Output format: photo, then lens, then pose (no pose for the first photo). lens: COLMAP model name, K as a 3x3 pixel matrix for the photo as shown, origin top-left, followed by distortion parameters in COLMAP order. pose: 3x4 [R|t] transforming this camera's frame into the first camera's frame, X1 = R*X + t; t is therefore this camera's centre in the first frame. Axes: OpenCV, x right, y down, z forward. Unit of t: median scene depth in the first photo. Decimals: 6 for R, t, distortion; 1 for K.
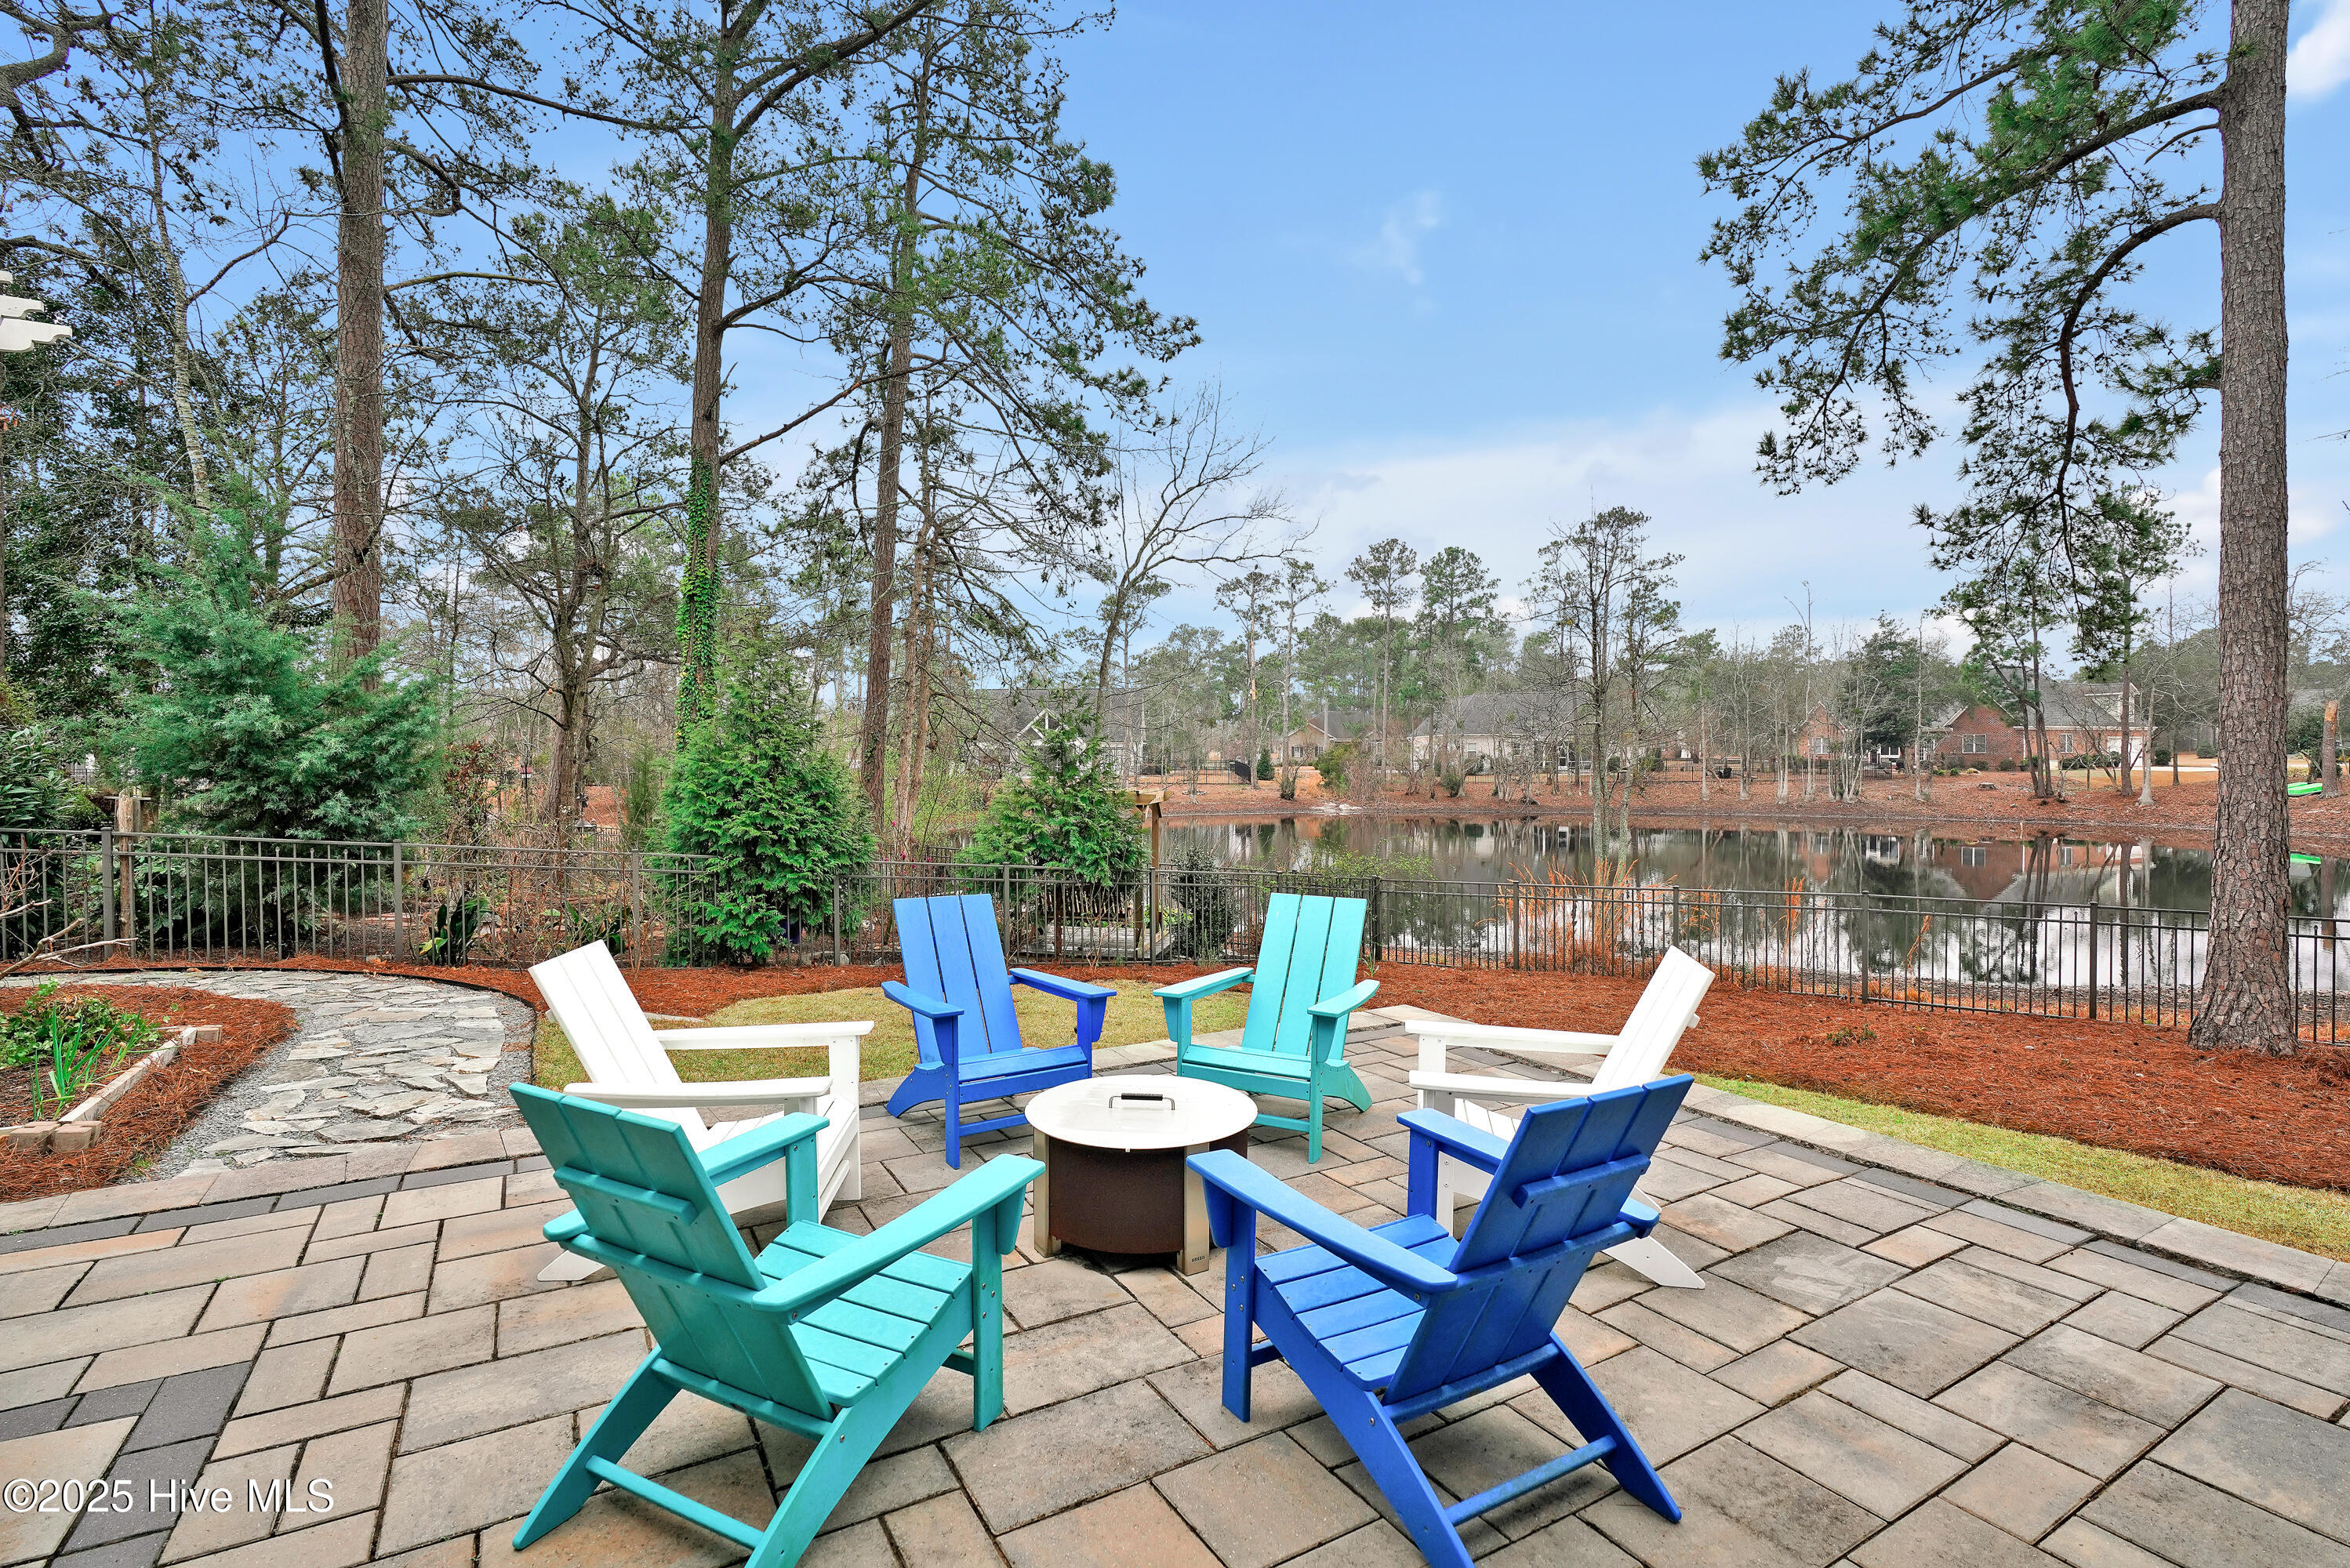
lens RADIAL K [[1082.0, 0, 1181.8], [0, 1082.0, 782.8], [0, 0, 1]] dist [0.002599, 0.000114]
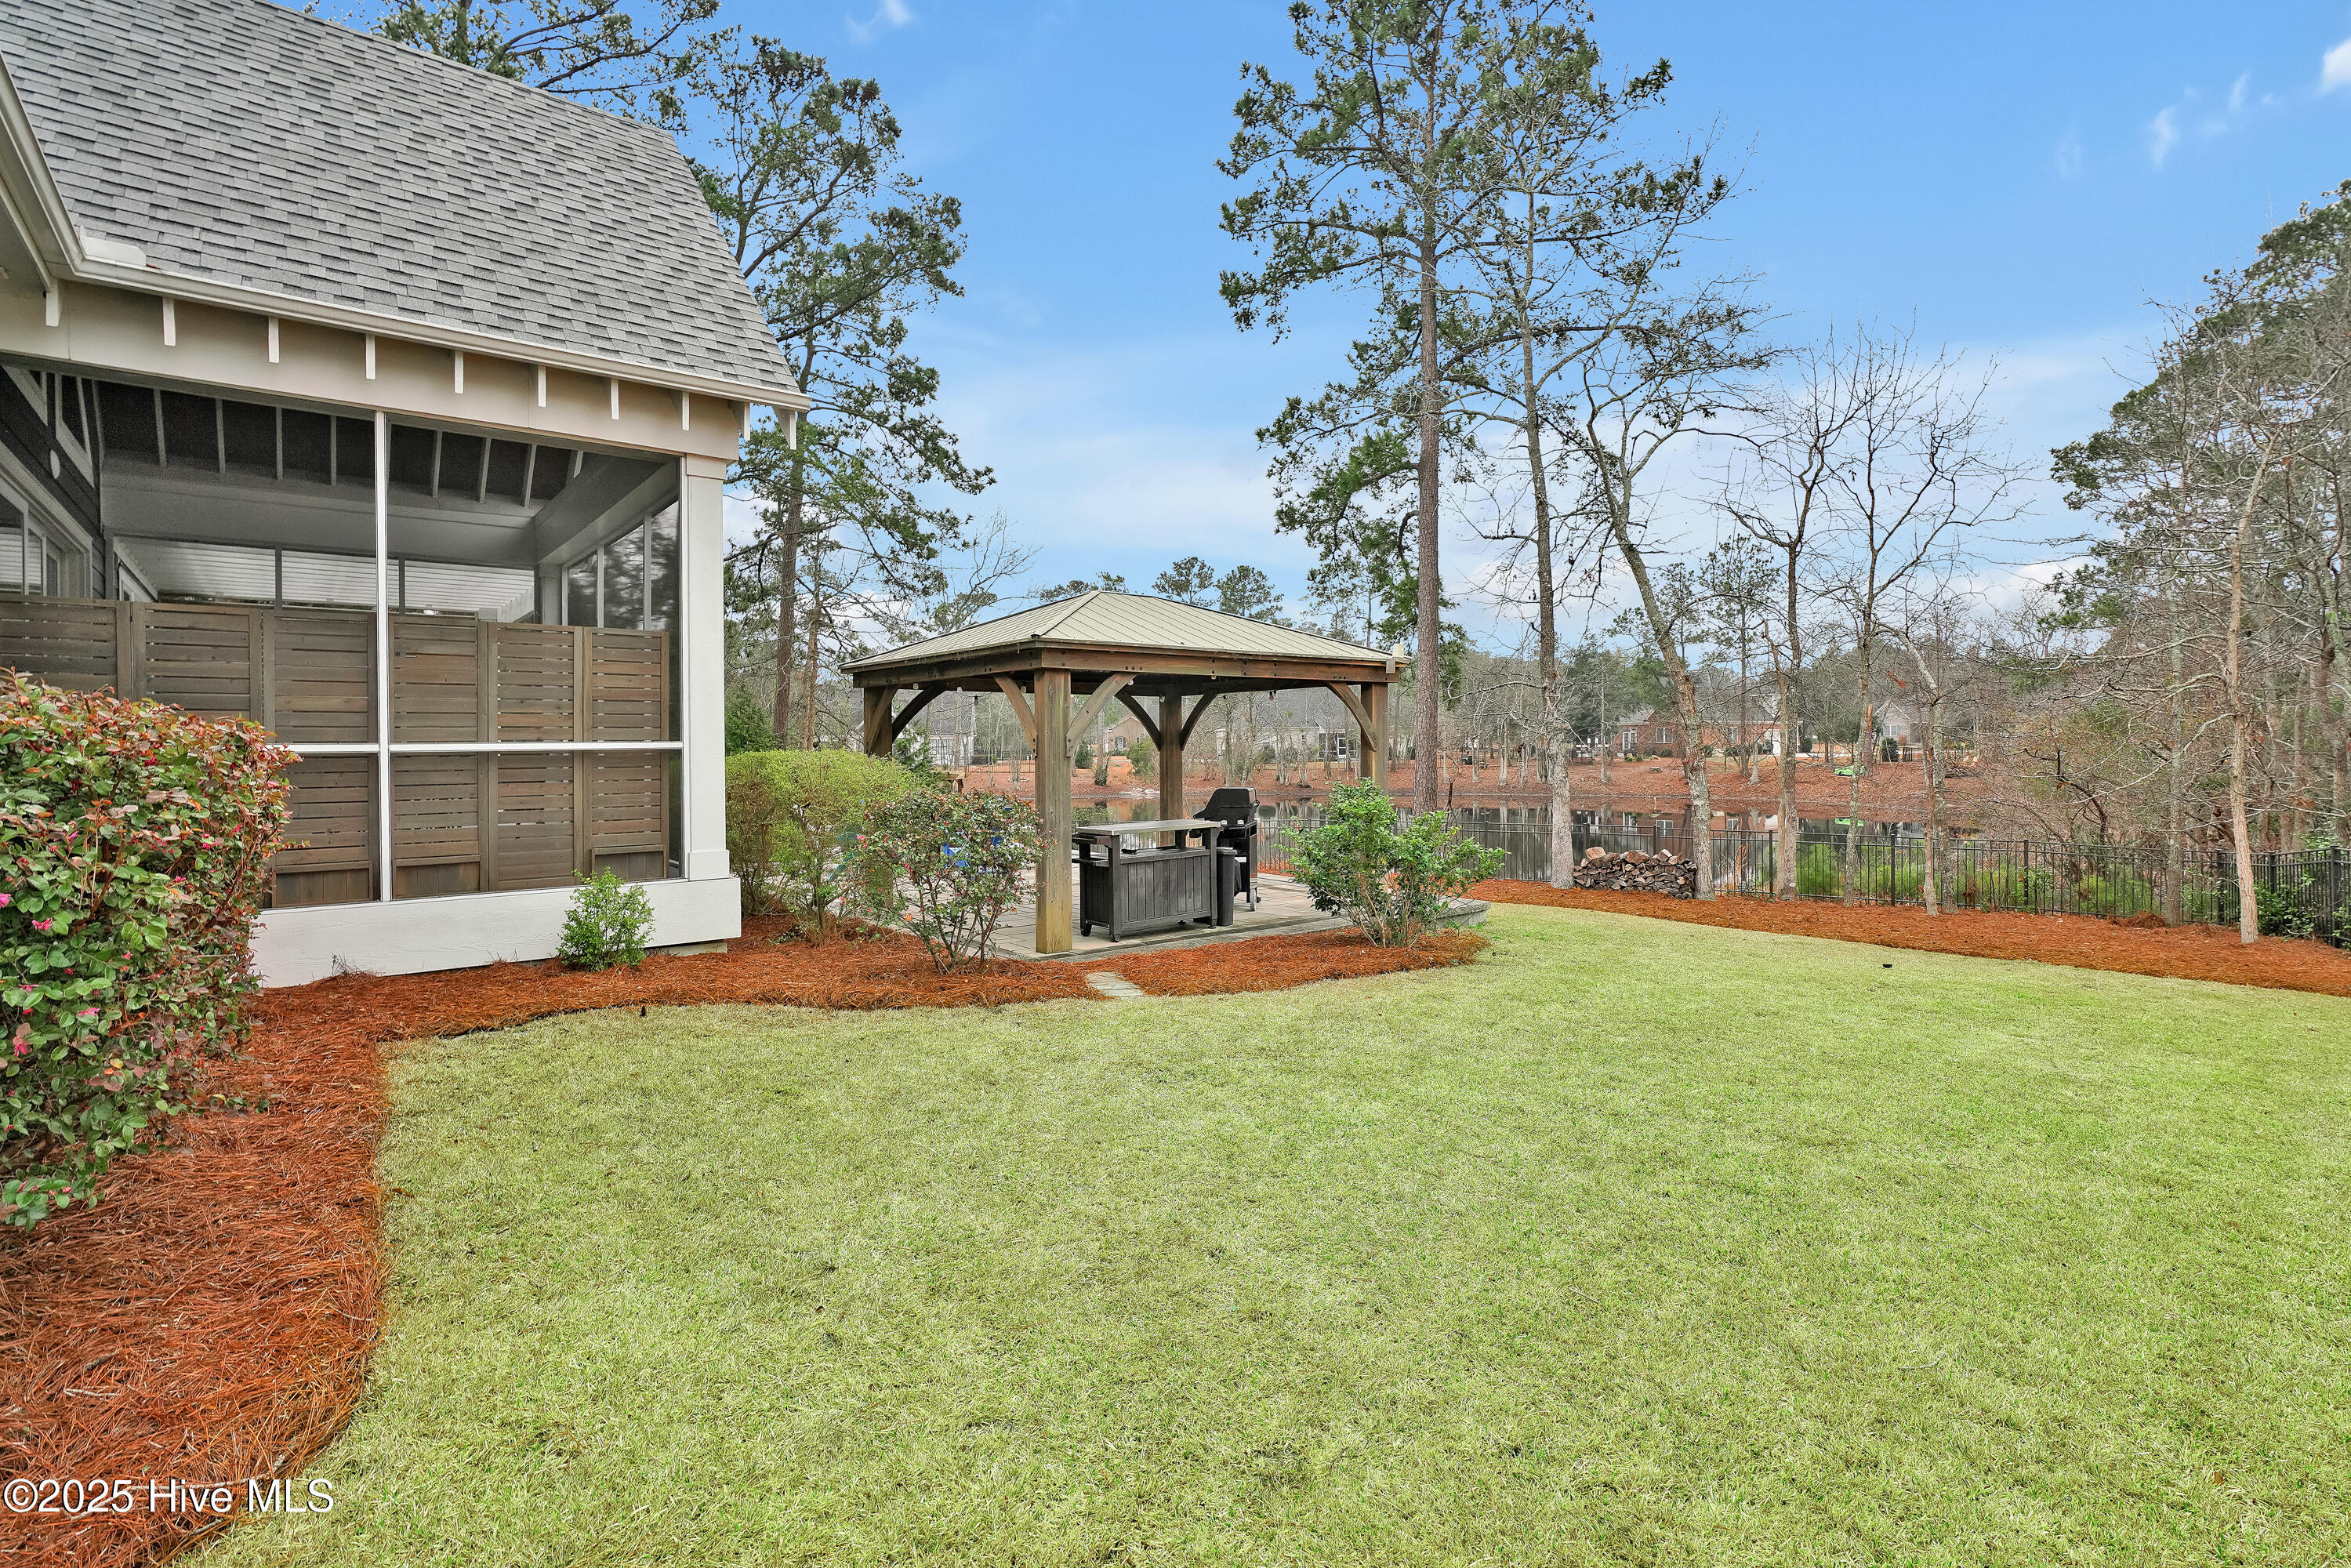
lens RADIAL K [[1082.6, 0, 1162.4], [0, 1082.6, 759.6], [0, 0, 1]] dist [0.002599, 0.000114]
pose [[0.991304, -0.005470, 0.131481, 0.043068], [0.007040, 0.999909, -0.011484, 0.005692], [-0.131406, 0.012309, 0.991252, -0.488099]]
